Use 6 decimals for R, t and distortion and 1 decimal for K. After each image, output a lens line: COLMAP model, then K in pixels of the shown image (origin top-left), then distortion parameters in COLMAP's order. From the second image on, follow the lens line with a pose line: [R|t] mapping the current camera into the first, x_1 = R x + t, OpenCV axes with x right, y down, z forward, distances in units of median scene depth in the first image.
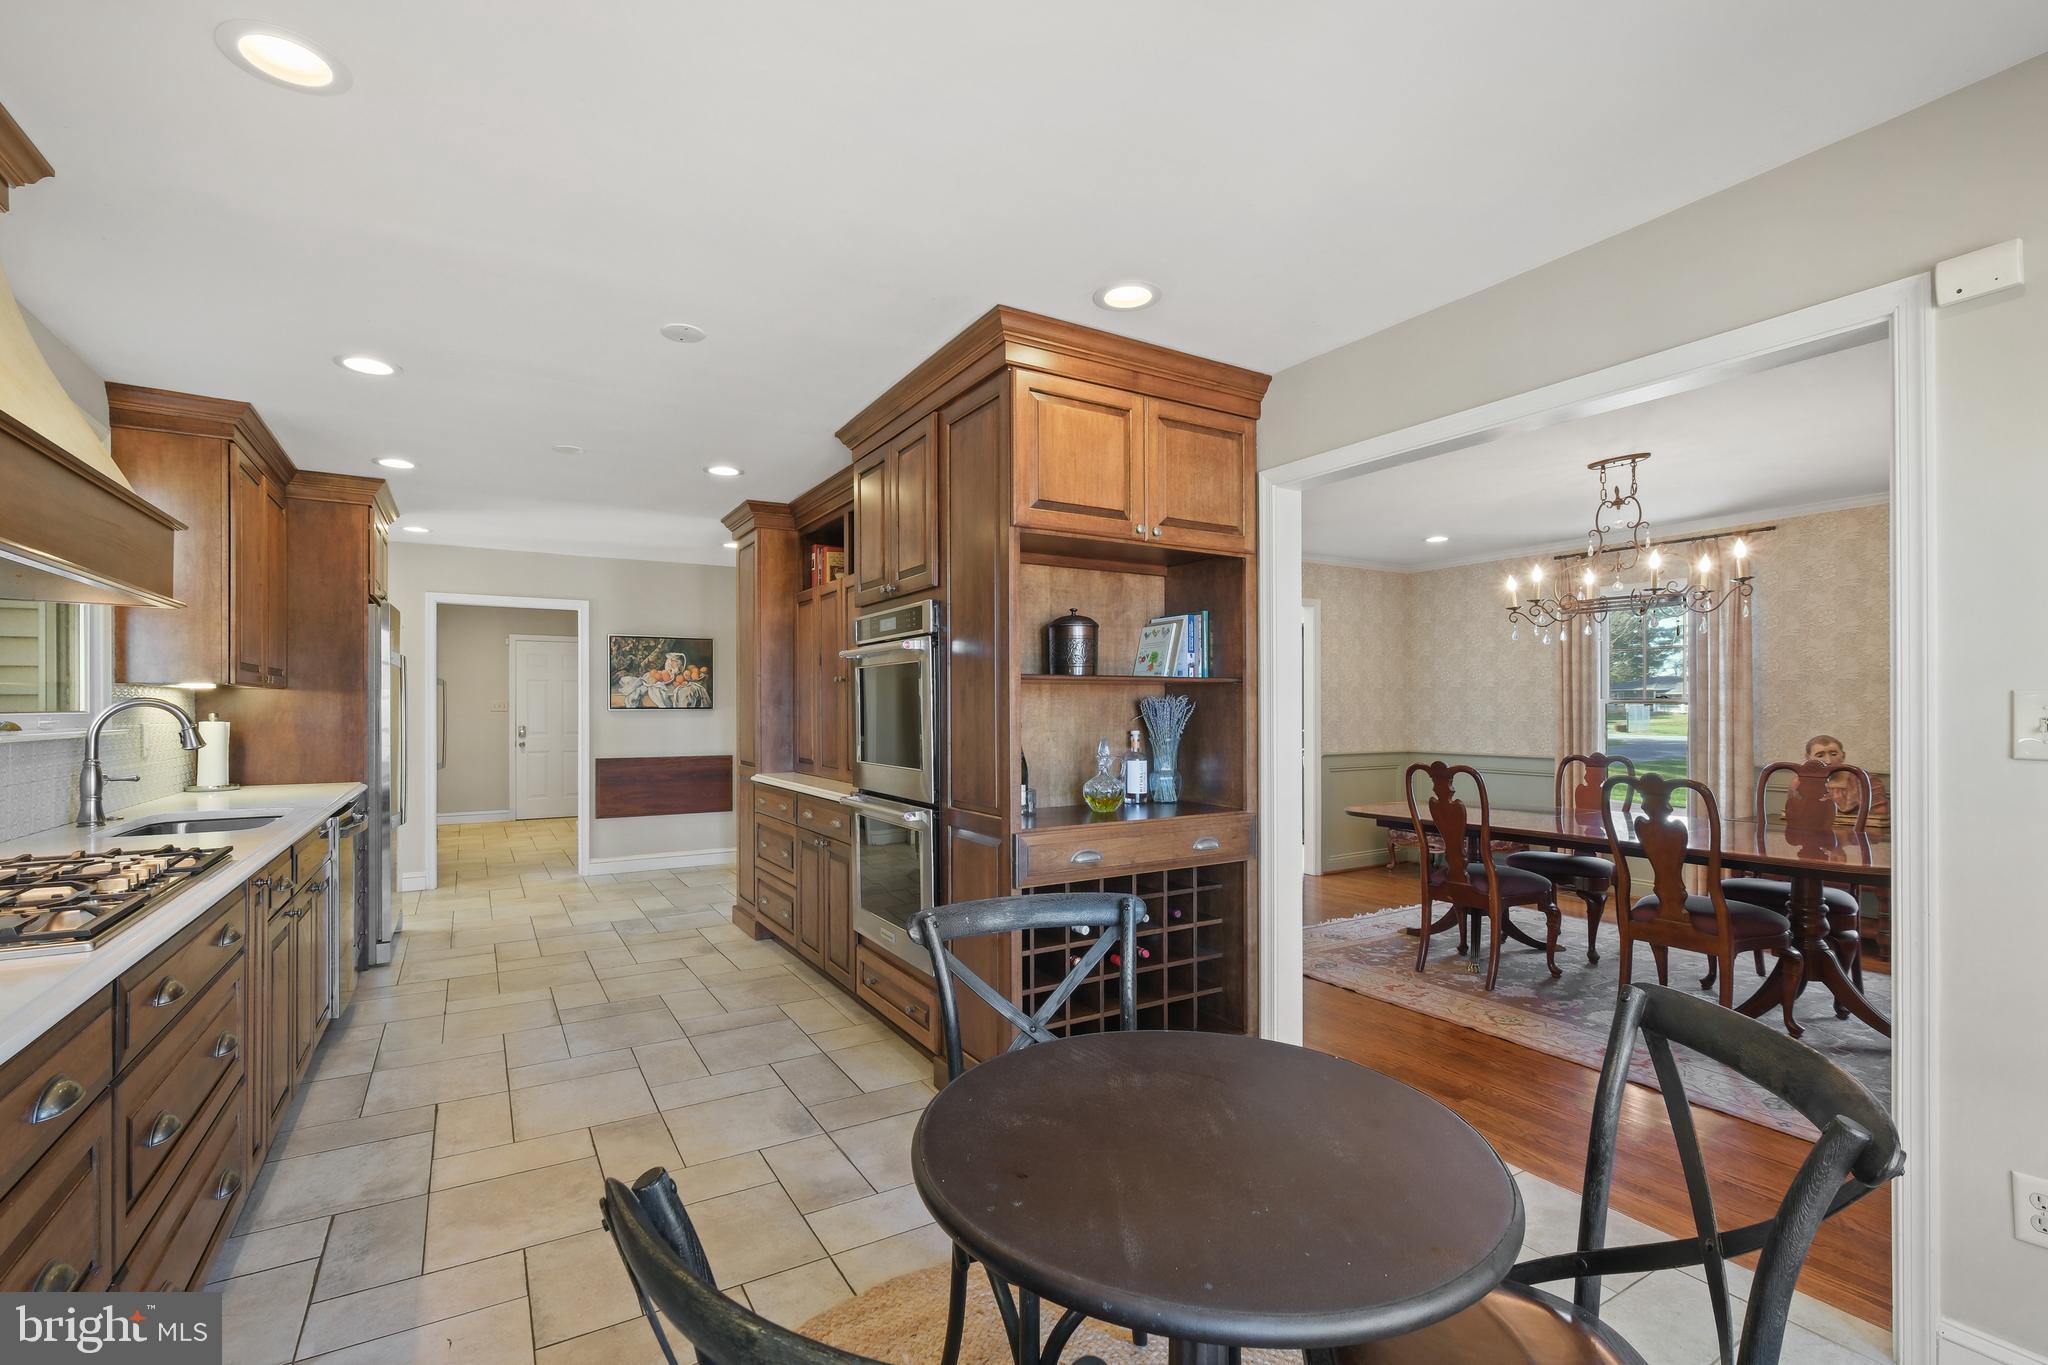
lens RADIAL K [[903.0, 0, 1024.4], [0, 903.0, 697.2], [0, 0, 1]] dist [-0.004992, 0.000057]
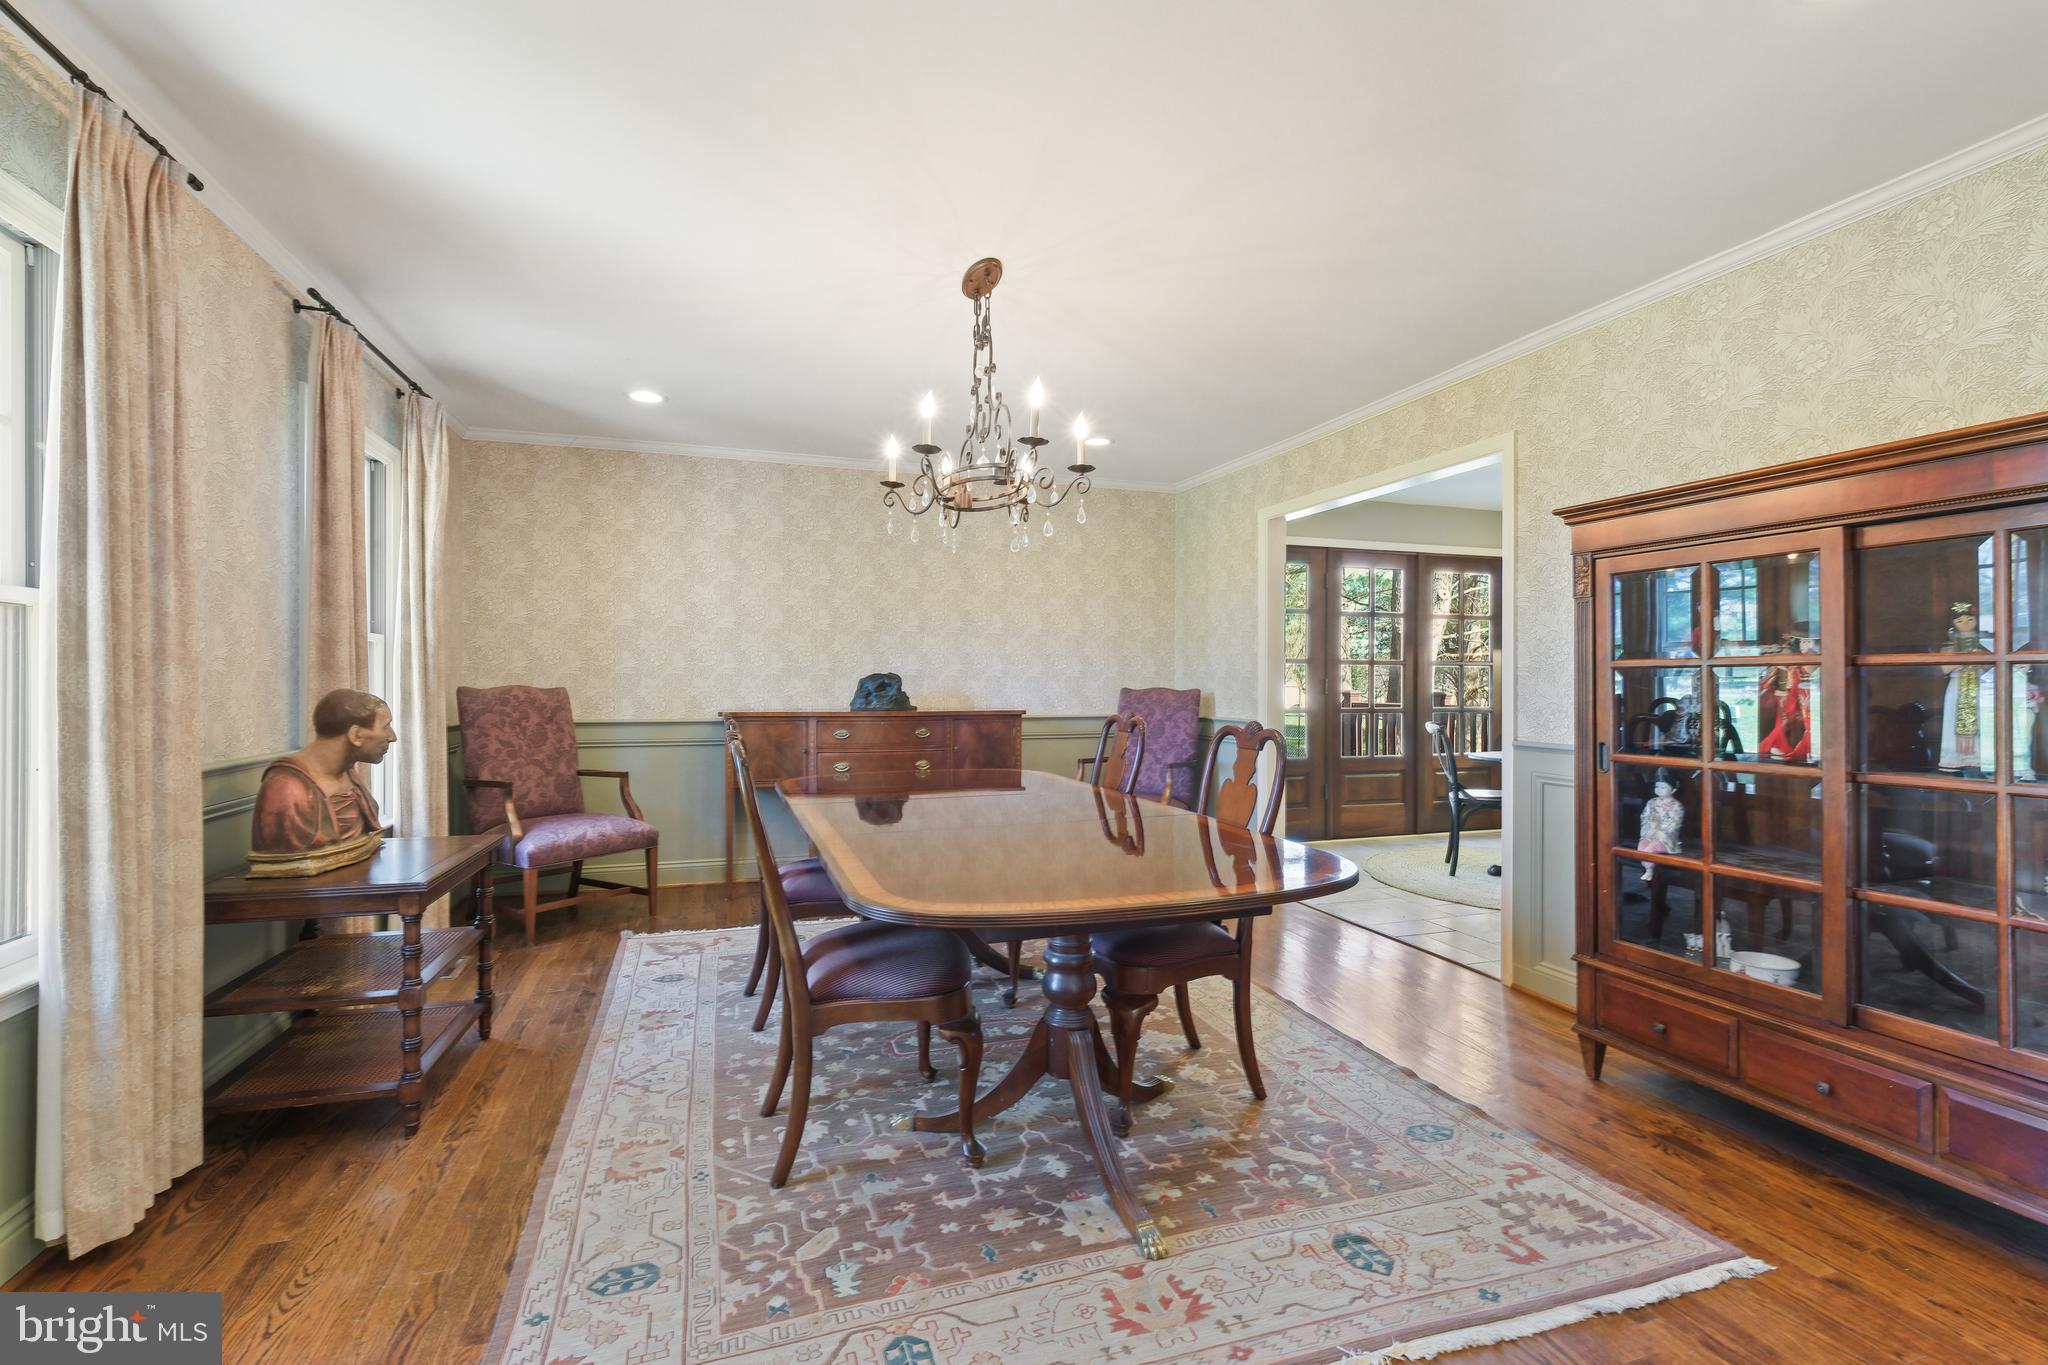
lens RADIAL K [[903.0, 0, 1019.1], [0, 903.0, 684.8], [0, 0, 1]] dist [-0.004992, 0.000057]
pose [[-0.974804, 0.007246, 0.222944, 0.427805], [0.005986, 0.999962, -0.006329, 0.043206], [-0.222981, -0.004835, -0.974811, 1.487045]]
